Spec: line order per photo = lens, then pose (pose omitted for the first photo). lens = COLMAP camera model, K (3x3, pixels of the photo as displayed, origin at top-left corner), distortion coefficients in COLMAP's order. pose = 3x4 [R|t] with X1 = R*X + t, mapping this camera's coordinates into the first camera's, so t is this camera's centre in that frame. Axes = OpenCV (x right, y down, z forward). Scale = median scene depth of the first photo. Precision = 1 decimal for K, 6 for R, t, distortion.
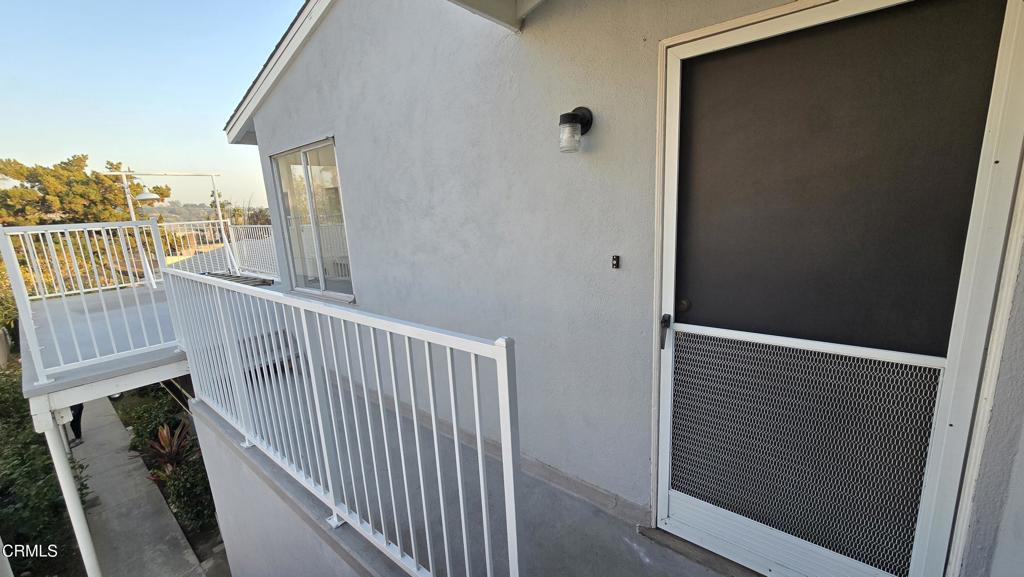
lens RADIAL K [[418.5, 0, 506.3], [0, 418.5, 289.0], [0, 0, 1]] dist [-0.000397, -0.000056]
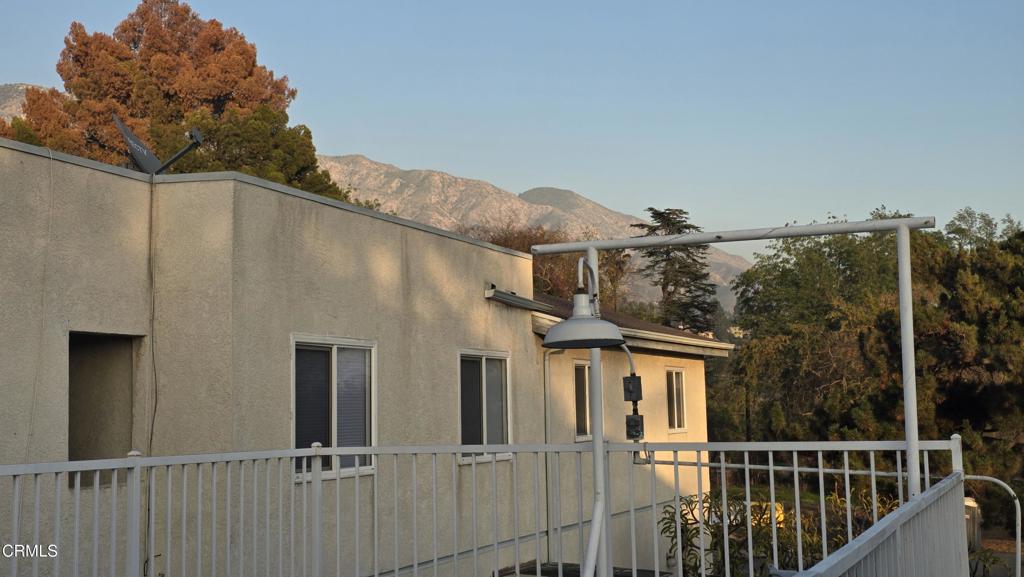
lens RADIAL K [[1360.4, 0, 510.3], [0, 1360.4, 283.8], [0, 0, 1]] dist [0.116873, 0.000000]
pose [[0.316461, -0.040827, -0.947727, -0.044627], [-0.184482, 0.977349, -0.103705, -0.049710], [0.930494, 0.207657, 0.301761, 0.224914]]
